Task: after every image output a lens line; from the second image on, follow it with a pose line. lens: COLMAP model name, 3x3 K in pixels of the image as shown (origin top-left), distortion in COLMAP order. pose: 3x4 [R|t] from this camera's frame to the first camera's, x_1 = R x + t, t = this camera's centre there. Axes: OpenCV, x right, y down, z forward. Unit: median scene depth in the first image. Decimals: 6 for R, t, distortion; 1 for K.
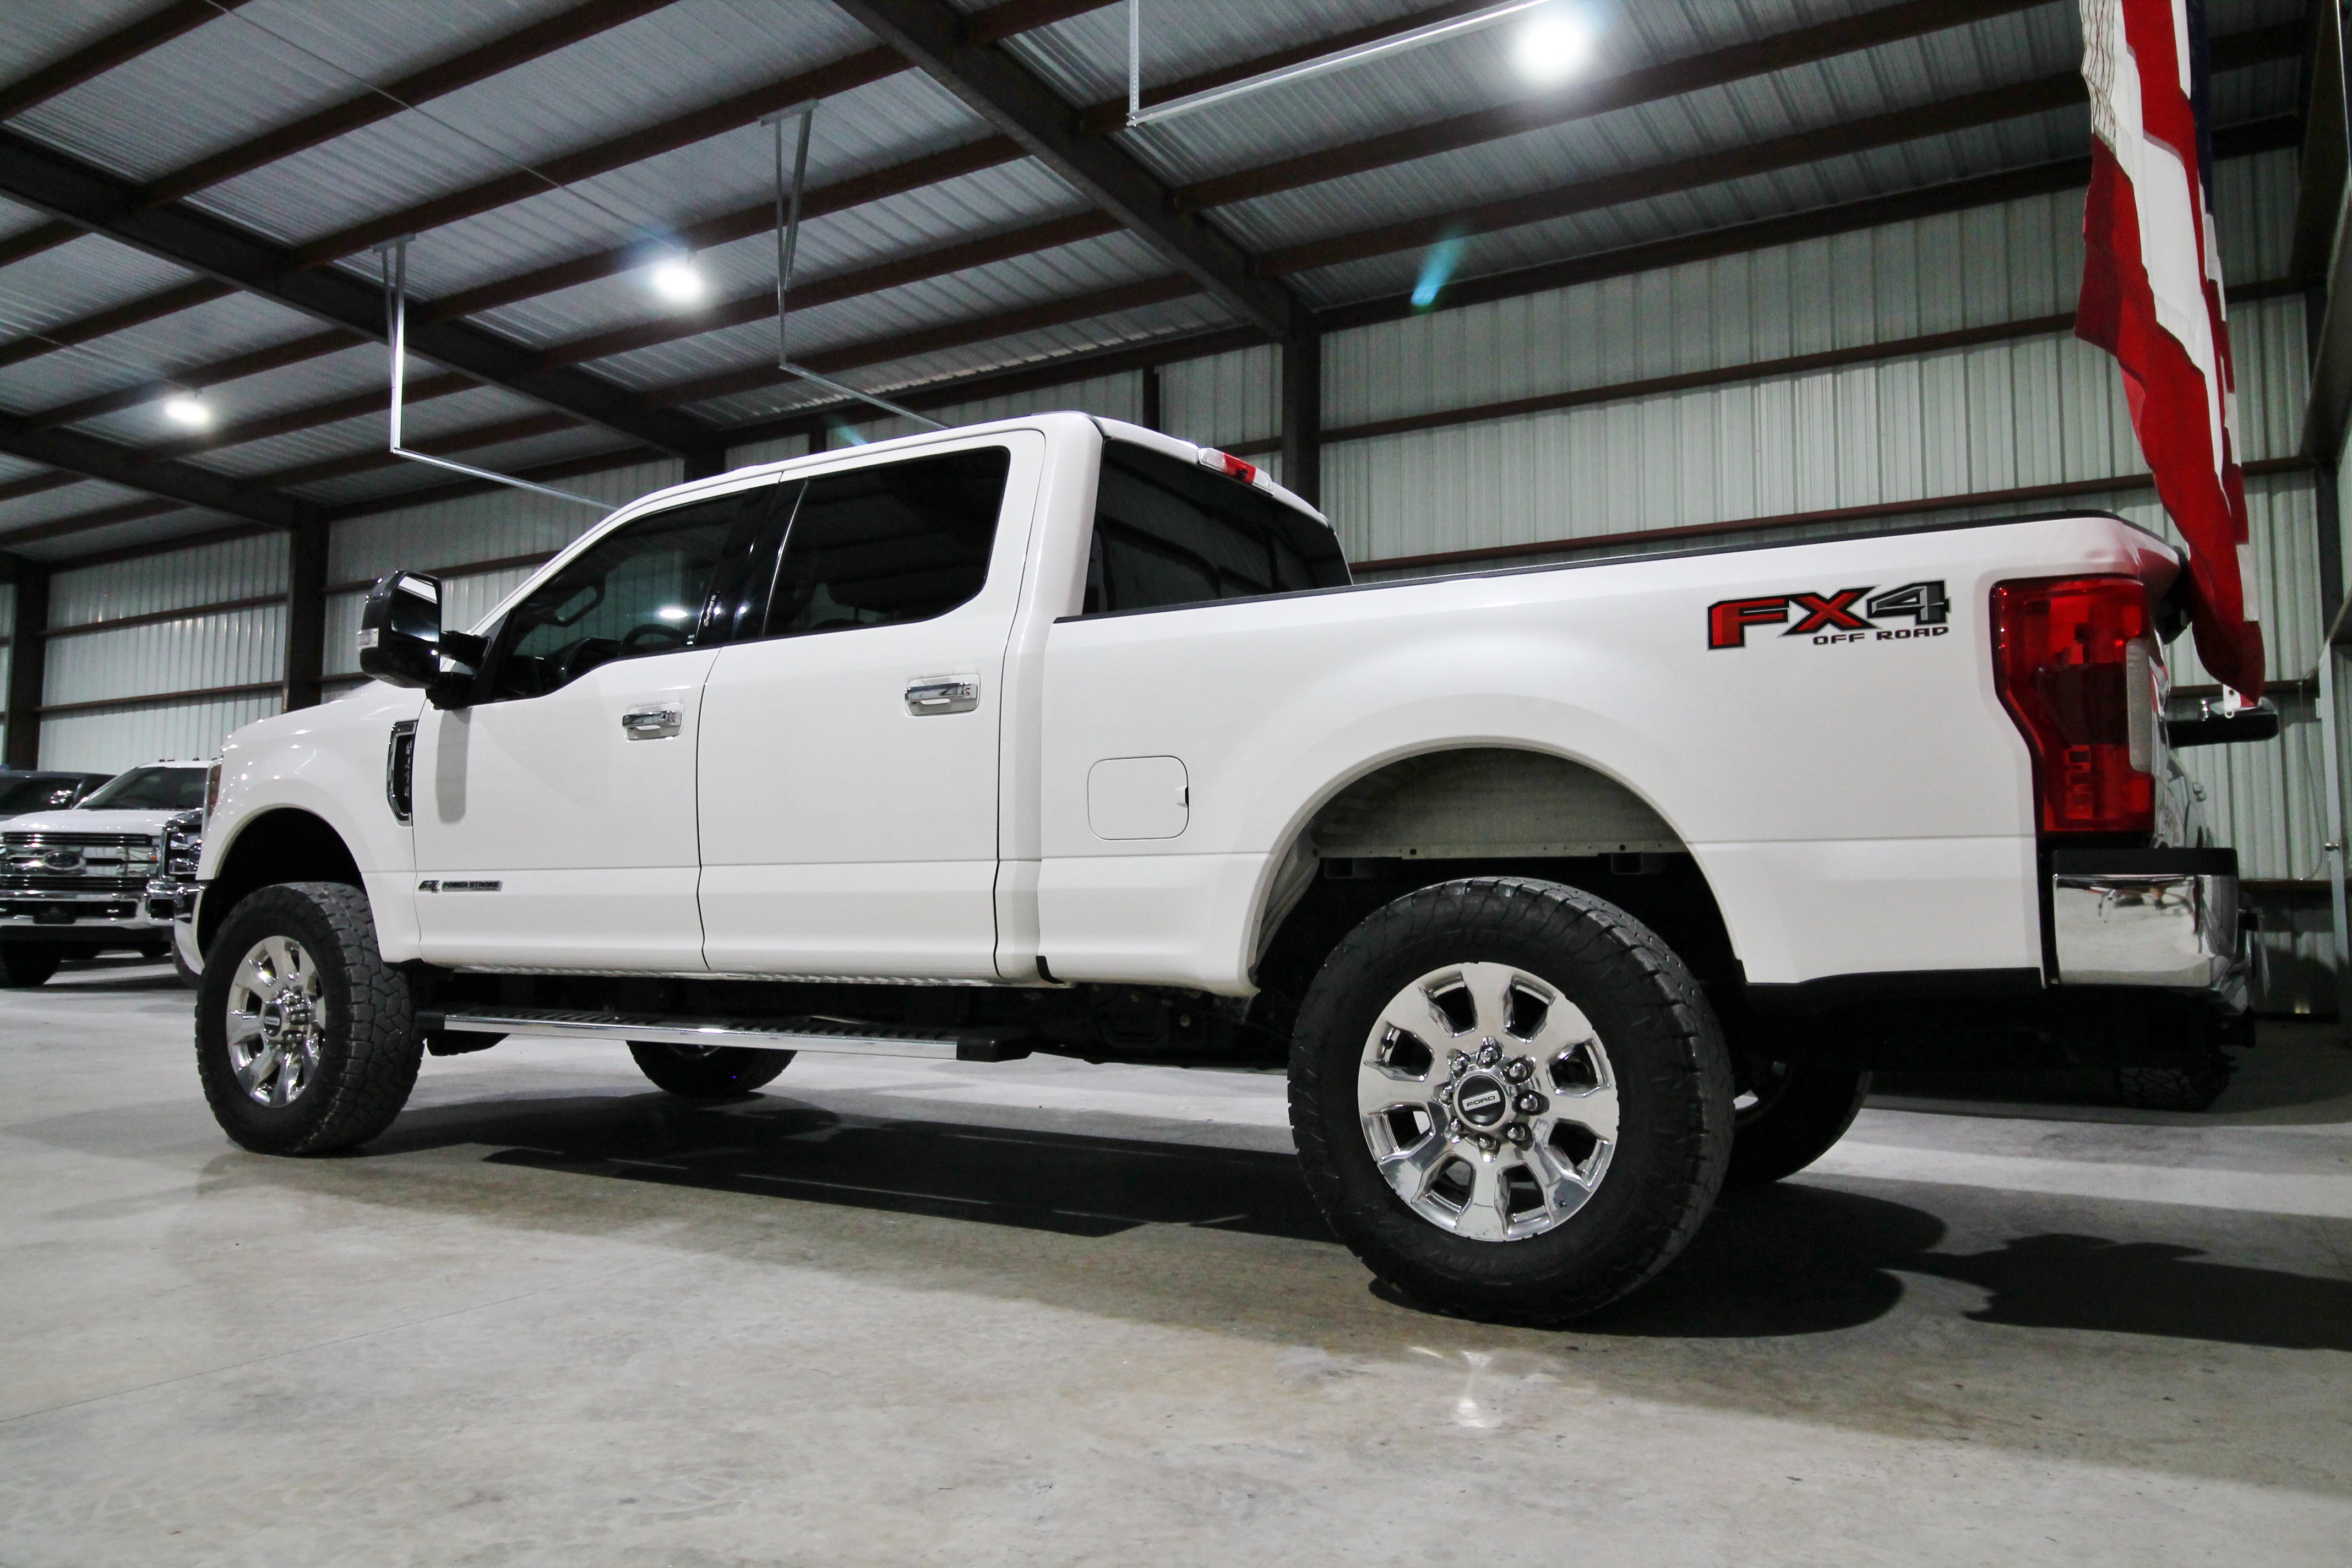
lens RADIAL K [[1671.4, 0, 1198.3], [0, 1671.4, 764.1], [0, 0, 1]] dist [0.008348, -0.002959]
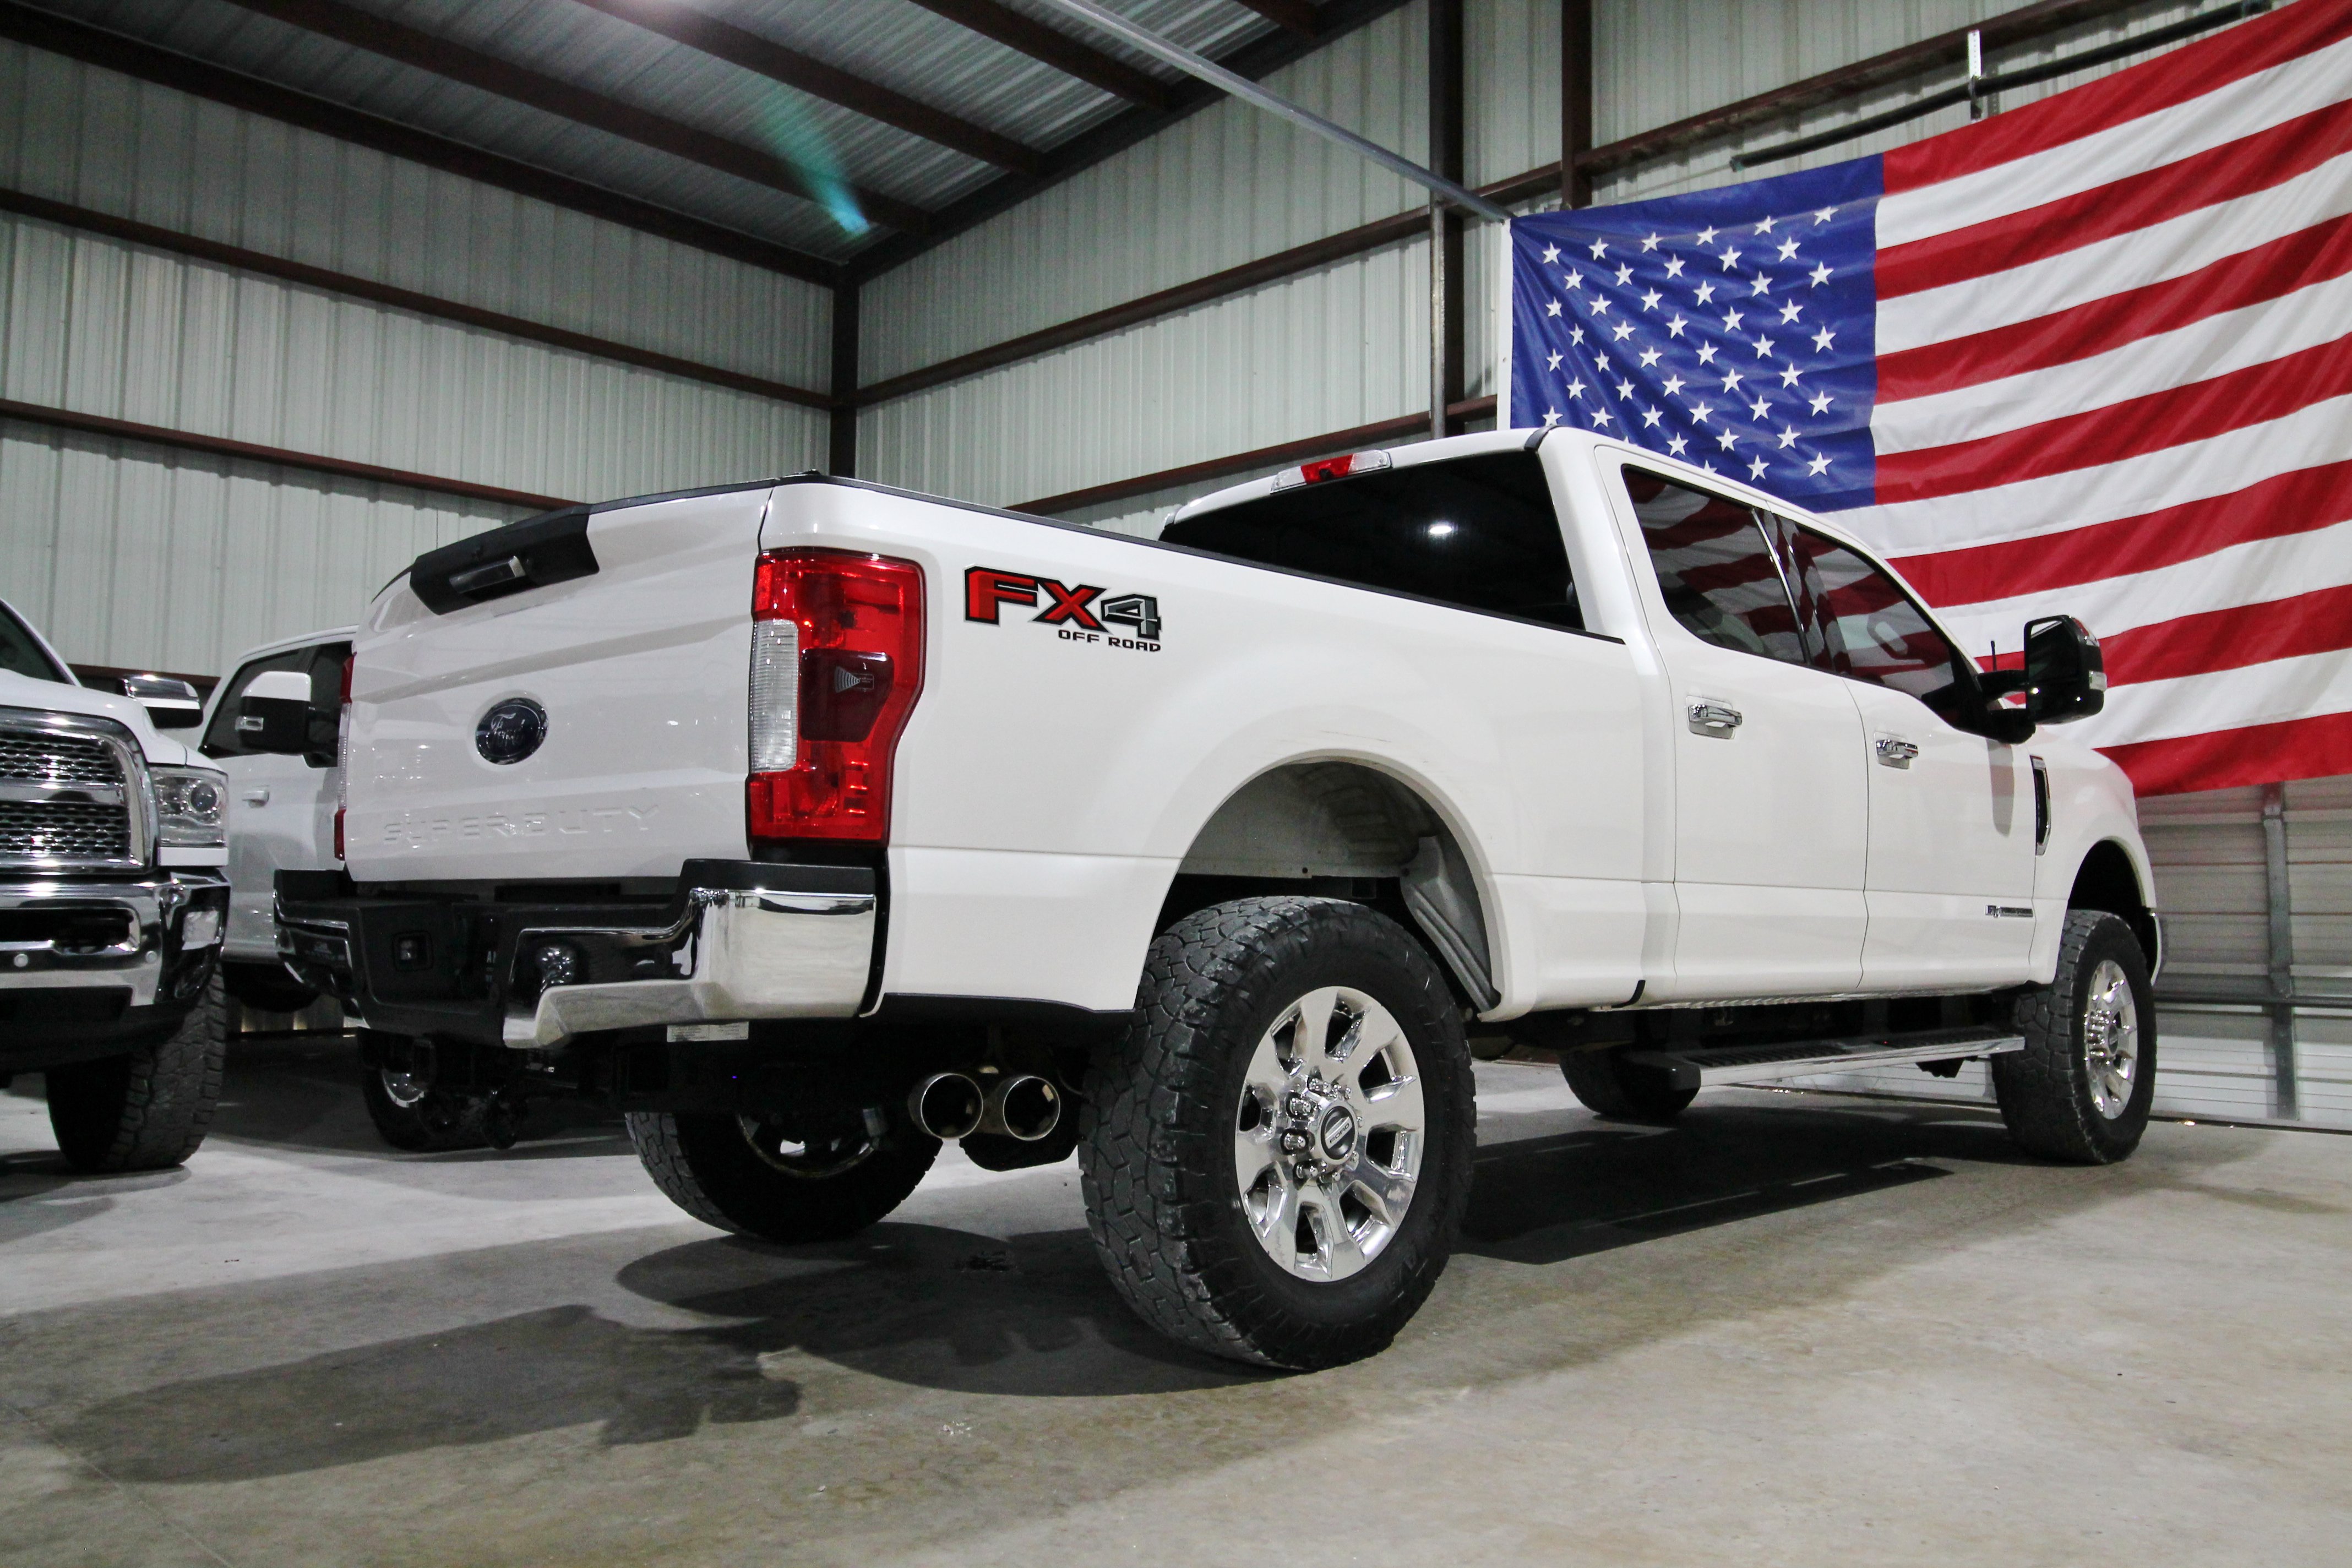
lens RADIAL K [[1798.9, 0, 1189.6], [0, 1798.9, 778.5], [0, 0, 1]] dist [0.013686, -0.008754]
pose [[0.223181, 0.070684, 0.972211, -0.561342], [-0.080160, 0.995320, -0.053963, 0.034015], [-0.971475, -0.065889, 0.227803, 0.465122]]
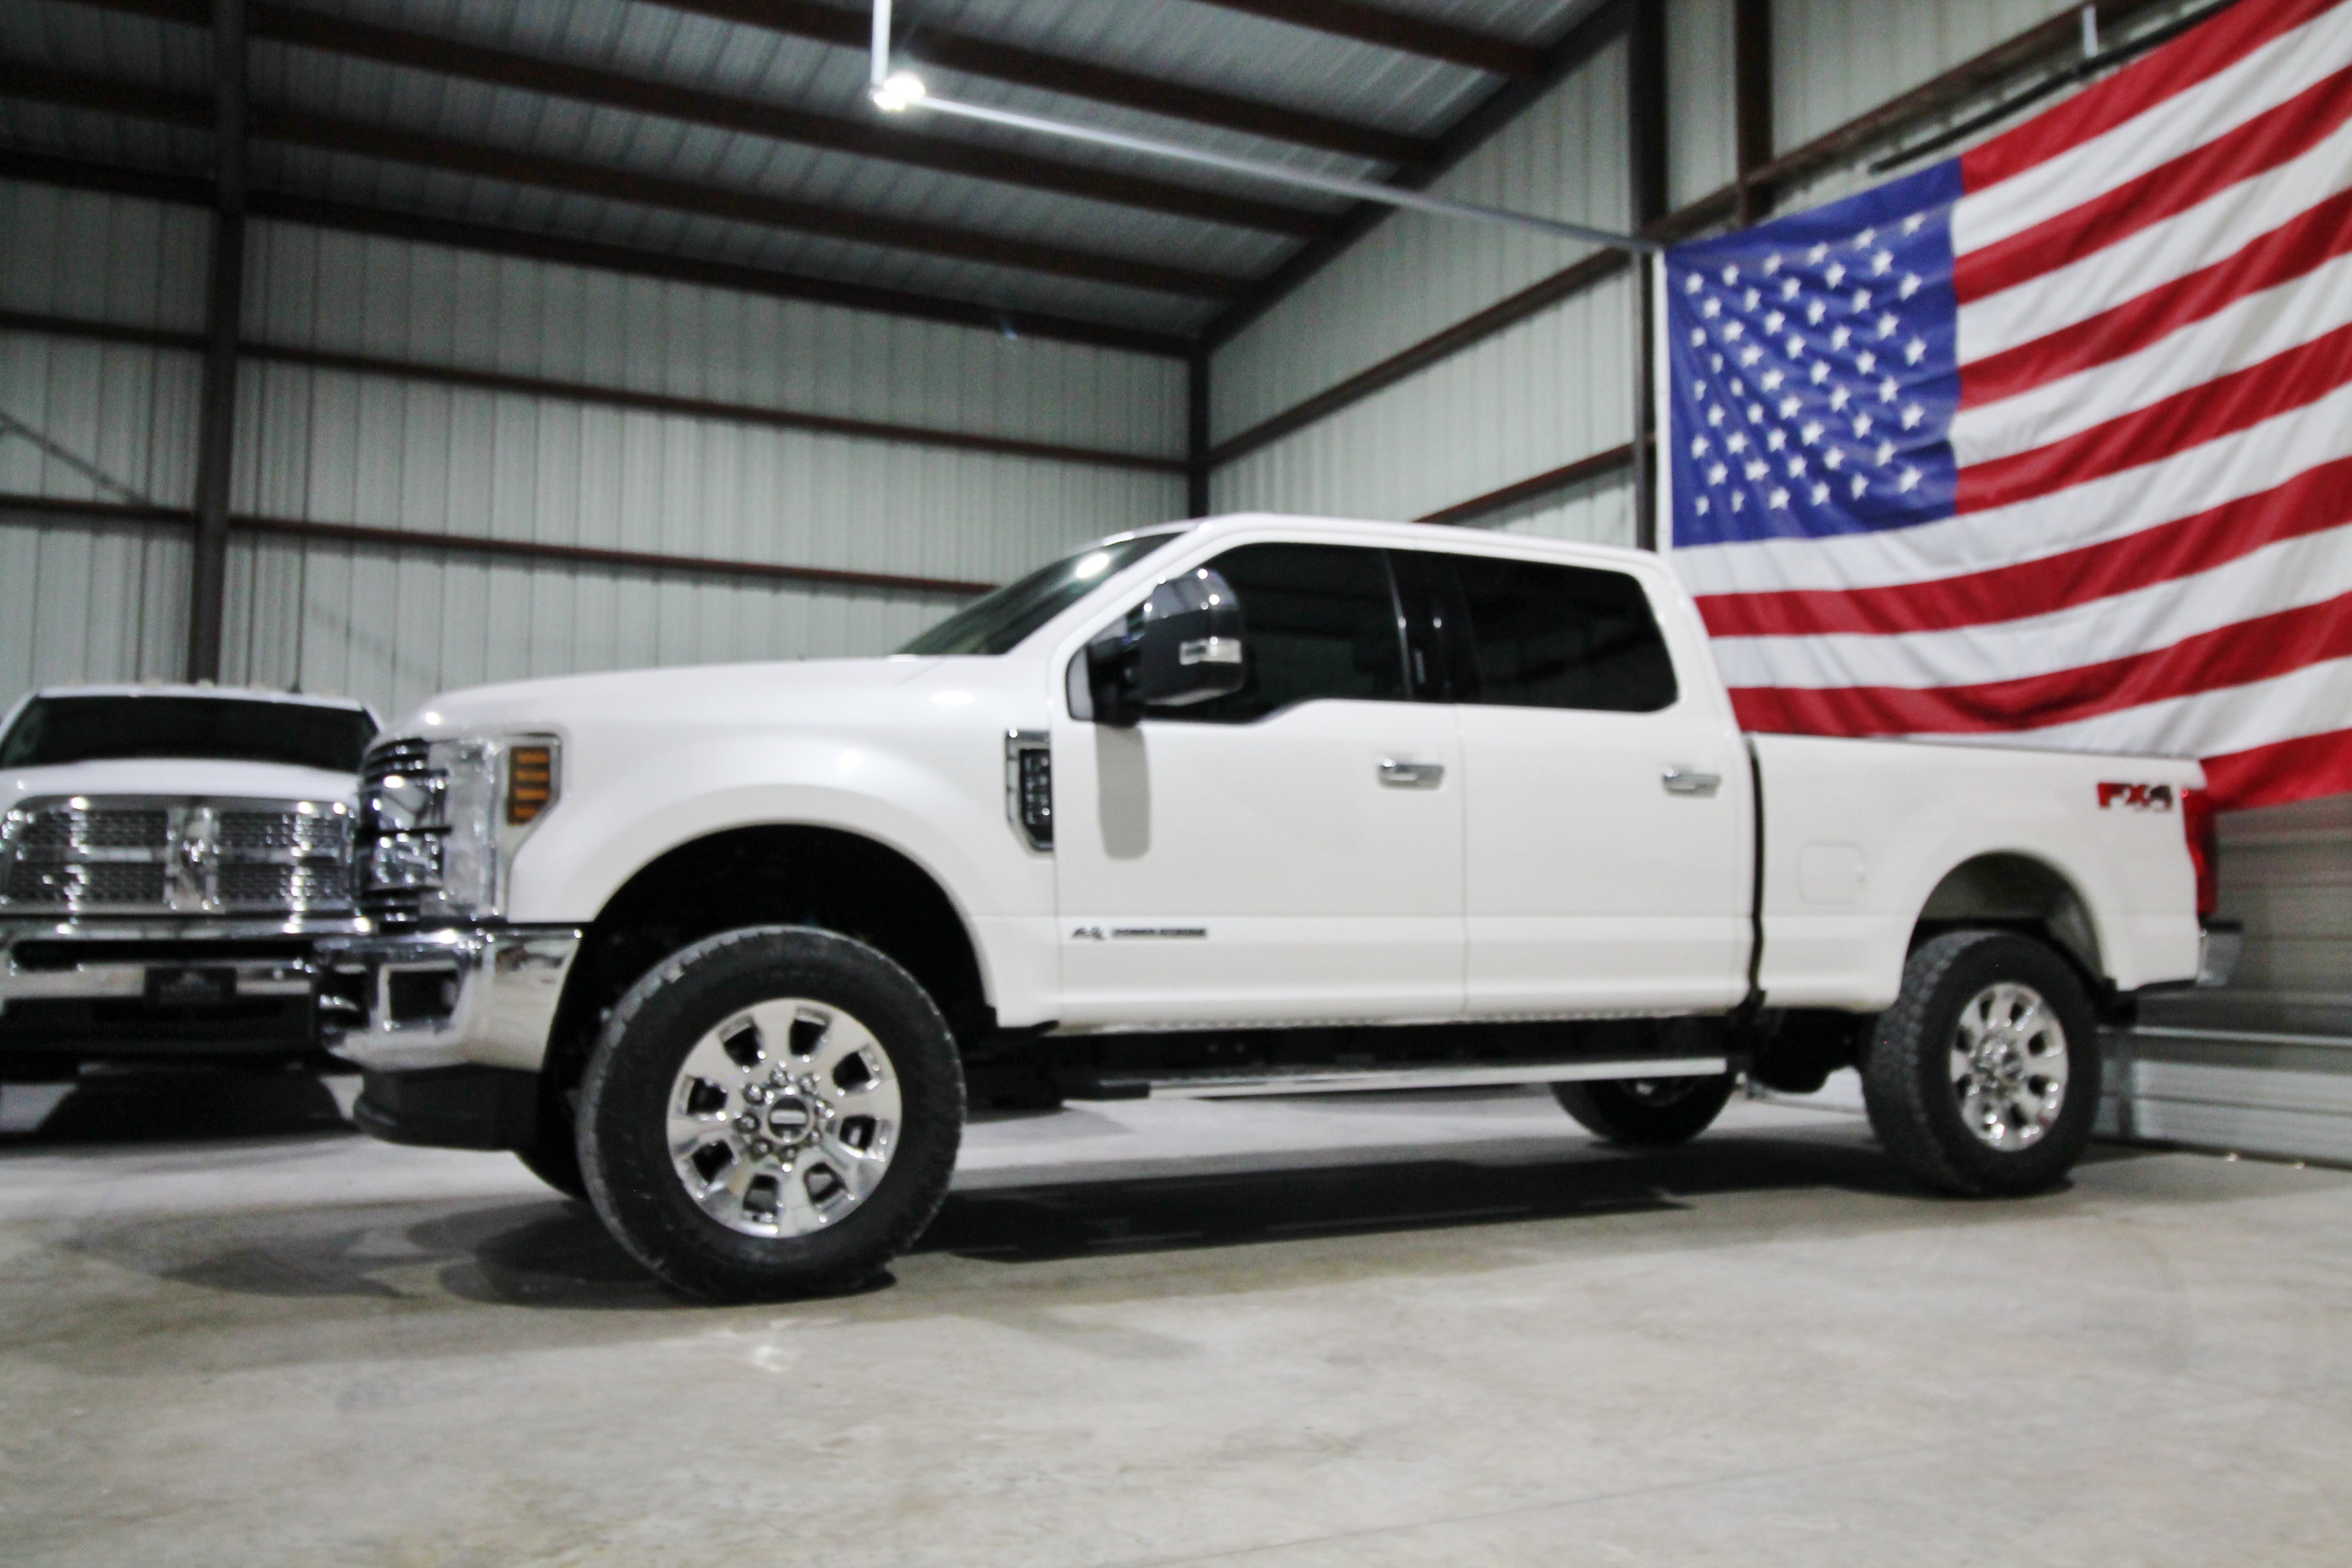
lens RADIAL K [[1879.1, 0, 1185.5], [0, 1879.1, 796.6], [0, 0, 1]] dist [0.011061, -0.000395]
pose [[0.545785, 0.063215, 0.835537, -0.575264], [-0.066324, 0.997281, -0.032128, 0.014925], [-0.835296, -0.037882, 0.548494, 0.208674]]
